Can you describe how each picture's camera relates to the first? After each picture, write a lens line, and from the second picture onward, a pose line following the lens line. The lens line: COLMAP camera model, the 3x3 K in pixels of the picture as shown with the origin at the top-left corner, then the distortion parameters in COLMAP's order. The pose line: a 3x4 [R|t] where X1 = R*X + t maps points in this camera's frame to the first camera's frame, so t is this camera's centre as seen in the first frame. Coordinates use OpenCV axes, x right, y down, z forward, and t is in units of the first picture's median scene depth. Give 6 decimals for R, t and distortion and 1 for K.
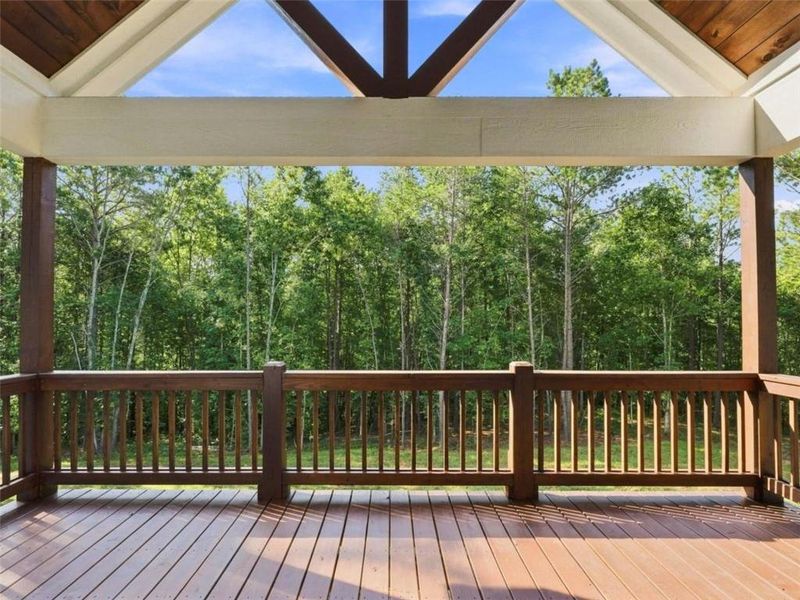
lens RADIAL K [[430.8, 0, 392.8], [0, 430.8, 307.2], [0, 0, 1]] dist [-0.011107, -0.000100]
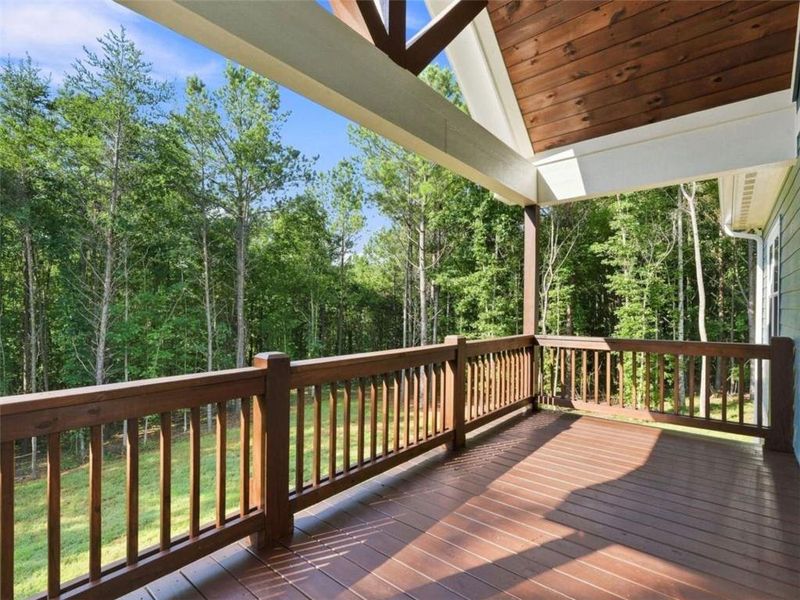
lens RADIAL K [[401.6, 0, 402.5], [0, 401.6, 299.9], [0, 0, 1]] dist [-0.005133, 0.001036]
pose [[0.626039, 0.019355, 0.779551, -0.118579], [-0.027565, 0.999616, -0.002682, 0.006787], [-0.779304, -0.019810, 0.626332, 0.075515]]
